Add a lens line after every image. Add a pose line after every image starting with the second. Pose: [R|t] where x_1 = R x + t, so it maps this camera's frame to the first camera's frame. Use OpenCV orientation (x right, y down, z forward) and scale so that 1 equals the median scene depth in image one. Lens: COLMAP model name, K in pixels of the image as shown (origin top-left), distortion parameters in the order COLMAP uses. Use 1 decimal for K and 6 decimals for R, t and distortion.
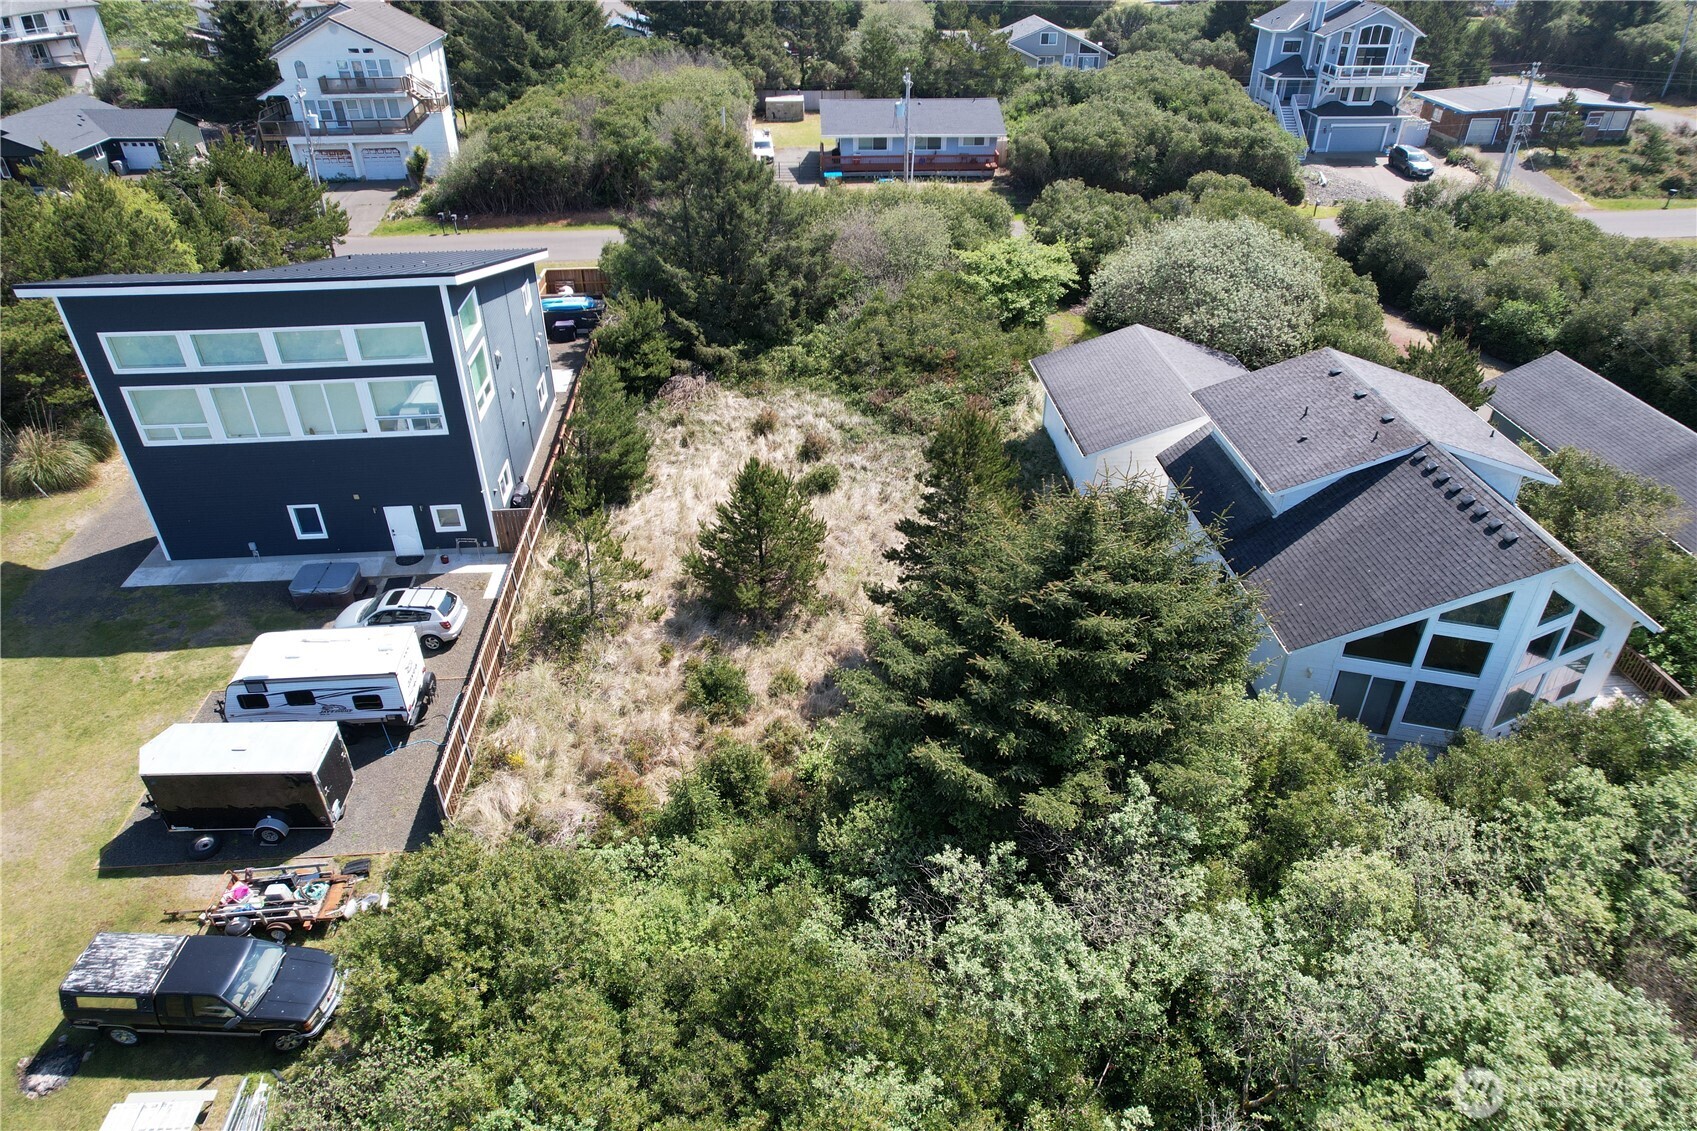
lens RADIAL K [[1097.1, 0, 863.8], [0, 1097.1, 564.6], [0, 0, 1]] dist [-0.072856, 0.068737]
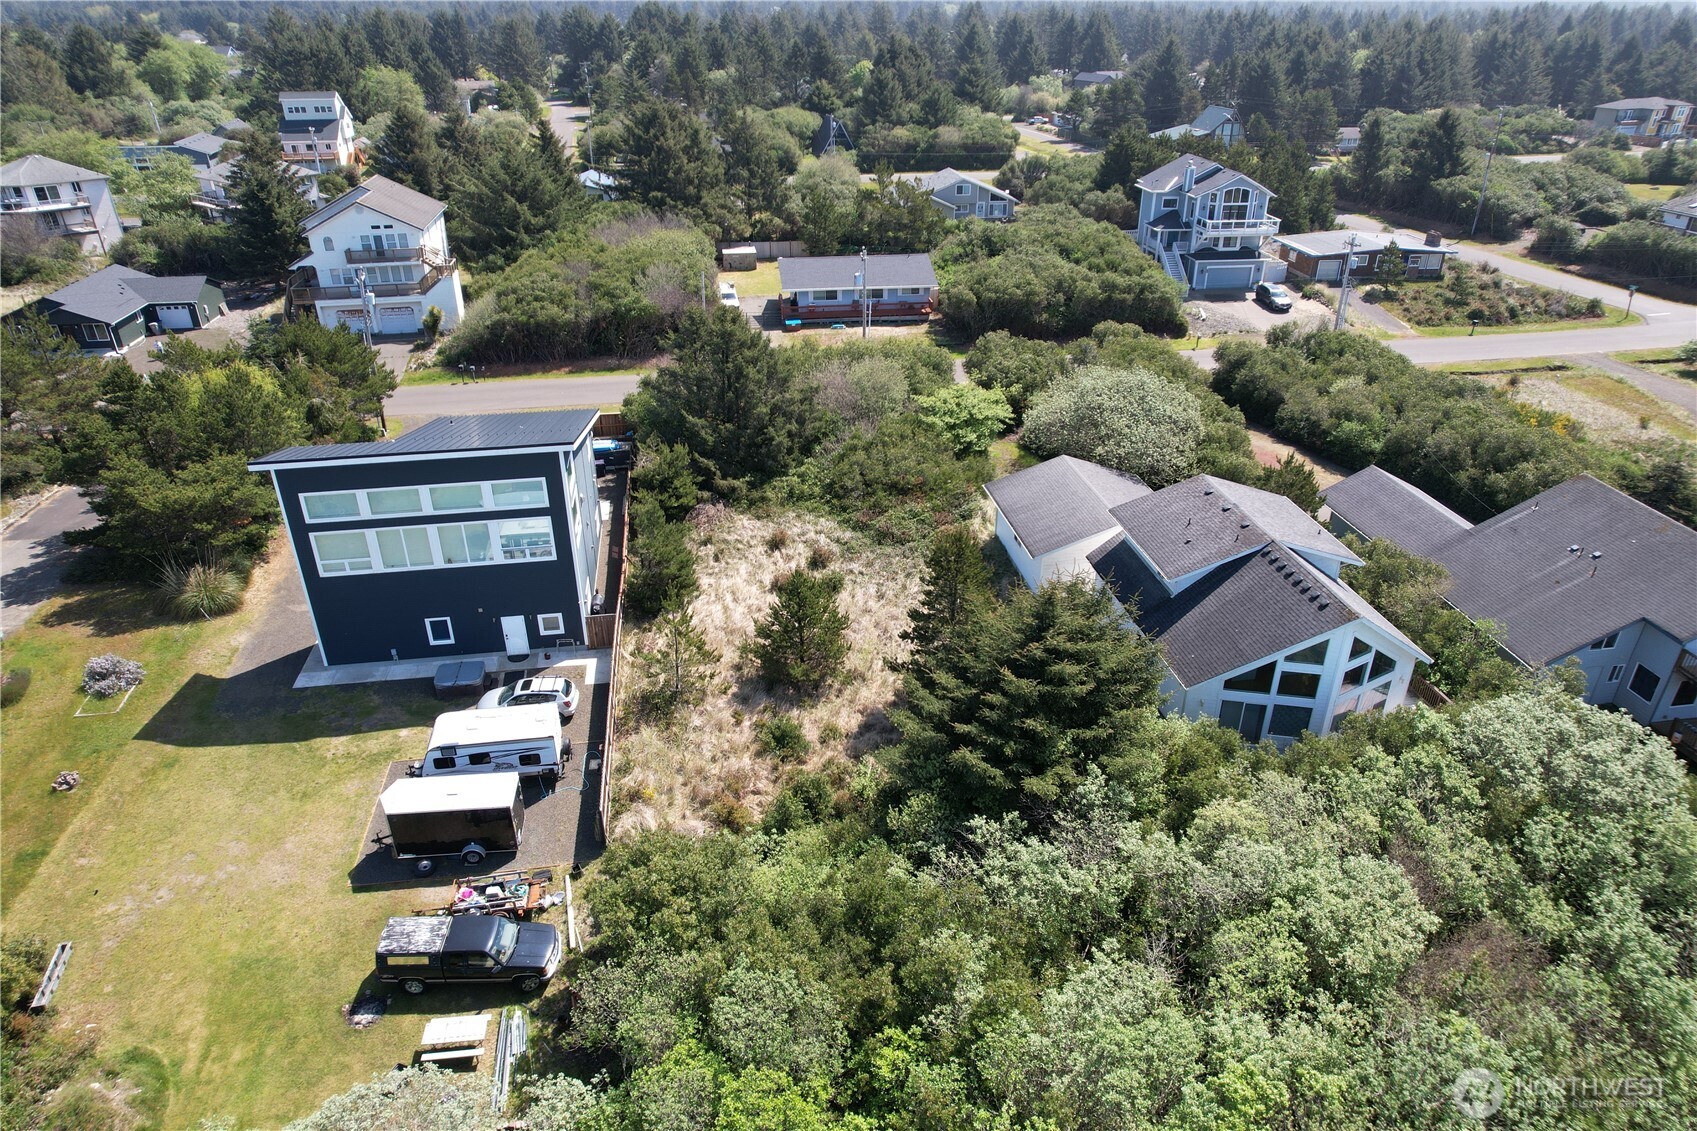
lens RADIAL K [[1097.1, 0, 866.4], [0, 1097.1, 564.4], [0, 0, 1]] dist [-0.072856, 0.068737]
pose [[0.996449, -0.038245, 0.075008, -0.103036], [0.044841, 0.995083, -0.088318, 0.018045], [-0.071261, 0.091368, 0.993264, -0.320600]]
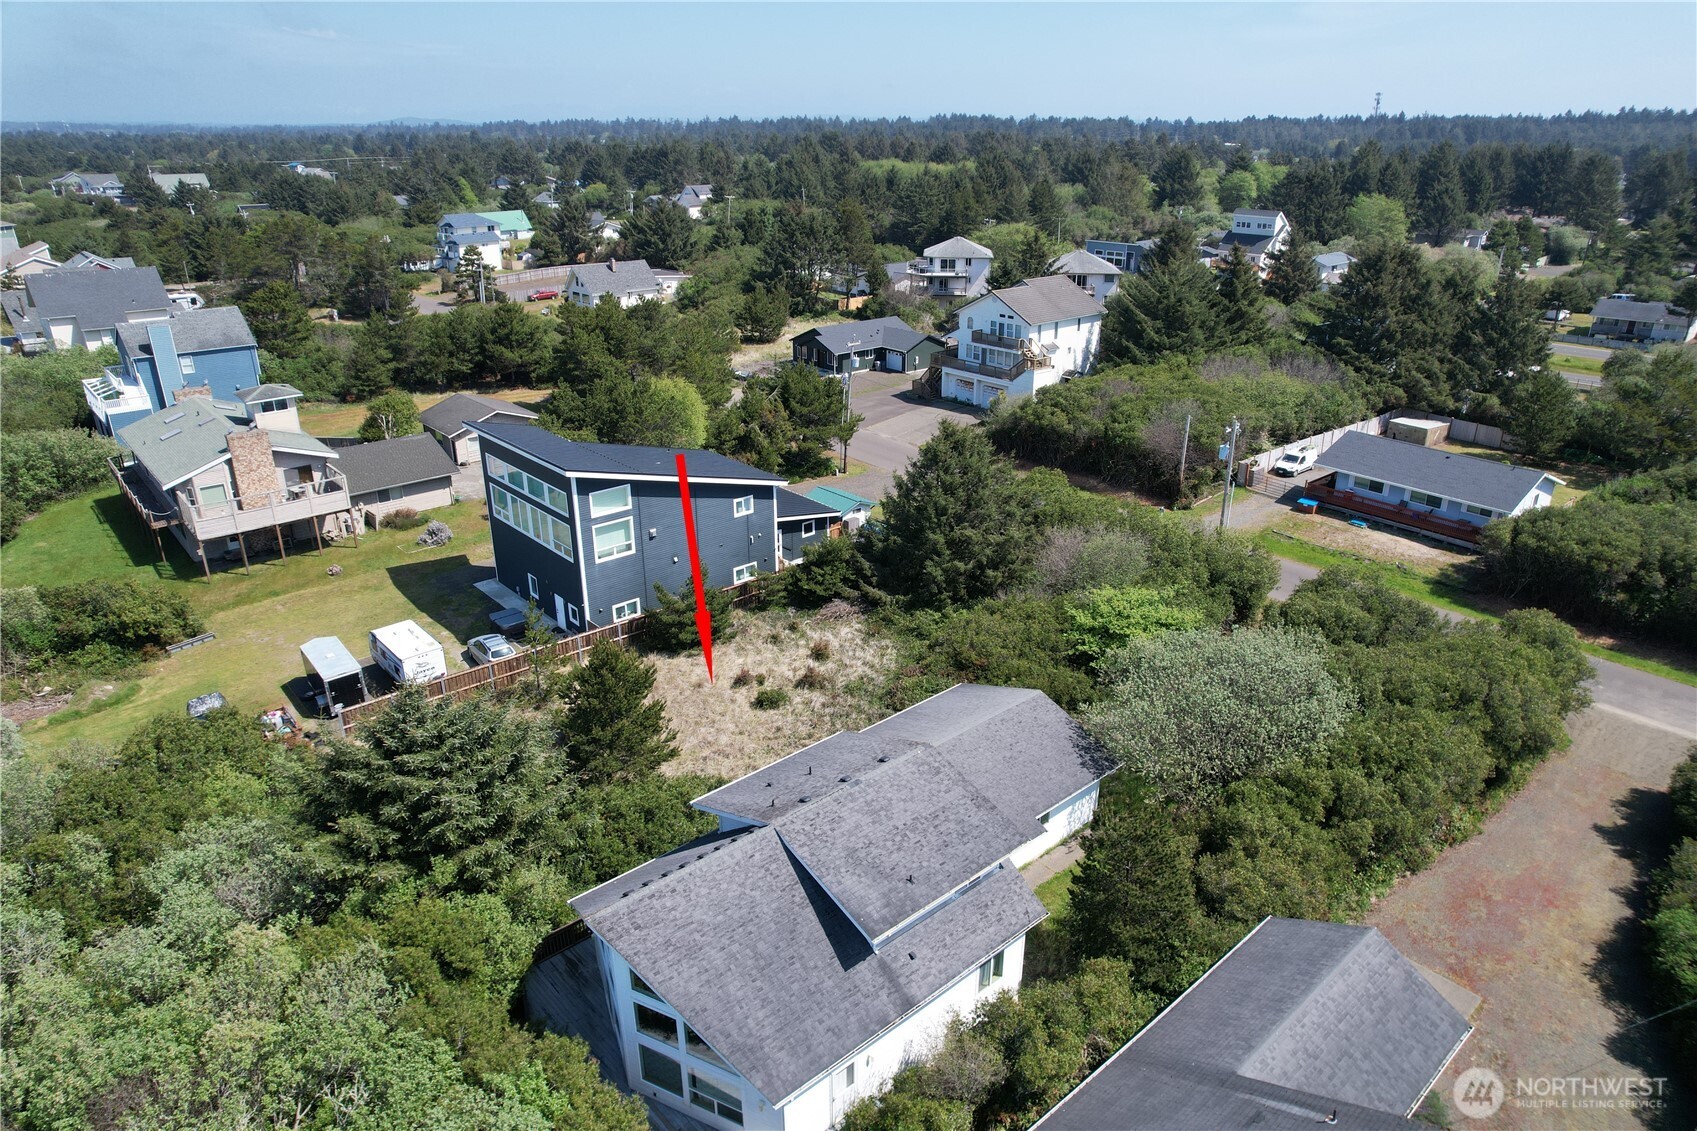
lens RADIAL K [[1097.1, 0, 851.5], [0, 1097.1, 566.7], [0, 0, 1]] dist [-0.072856, 0.068737]
pose [[0.598501, 0.305070, -0.740762, 1.000850], [-0.438927, 0.898392, 0.015356, -0.303425], [0.670179, 0.315950, 0.671592, 0.187816]]
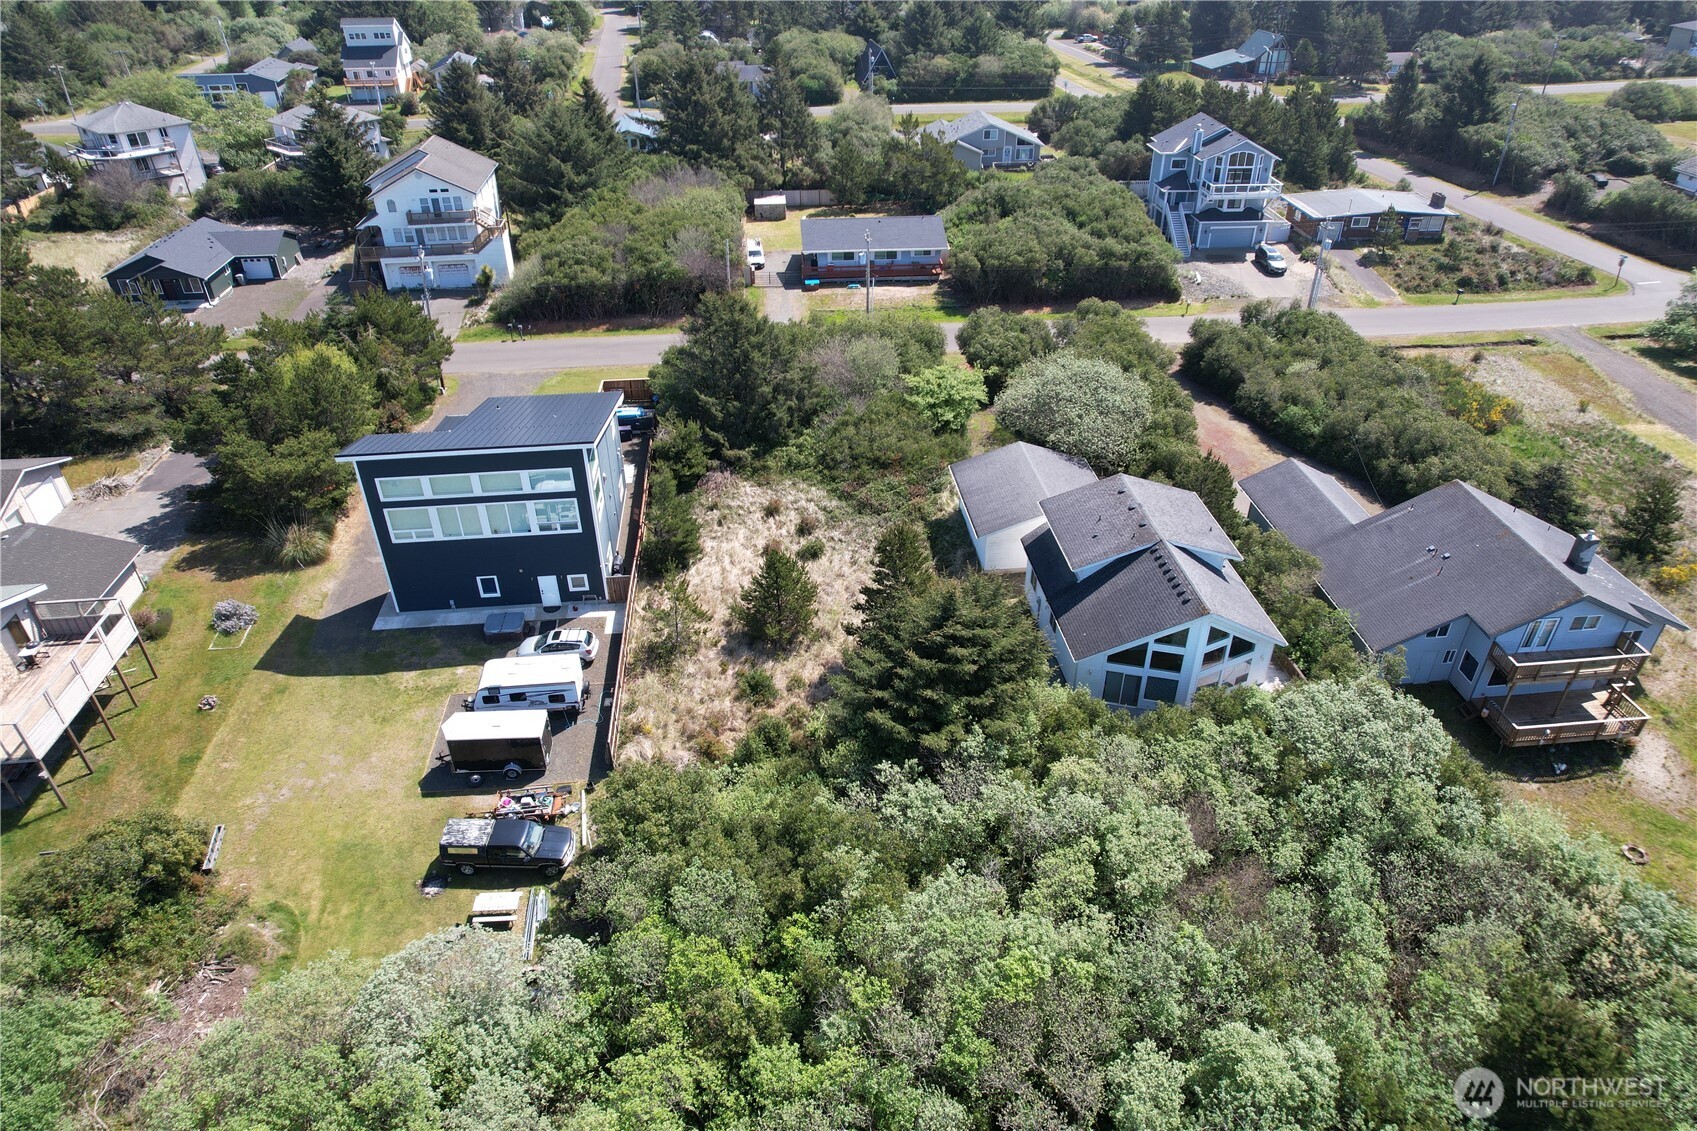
lens RADIAL K [[1097.1, 0, 865.6], [0, 1097.1, 567.5], [0, 0, 1]] dist [-0.072856, 0.068737]
pose [[0.999623, -0.016172, 0.022186, 0.000909], [0.016055, 0.999856, 0.005421, -0.066501], [-0.022270, -0.005063, 0.999739, -0.595467]]
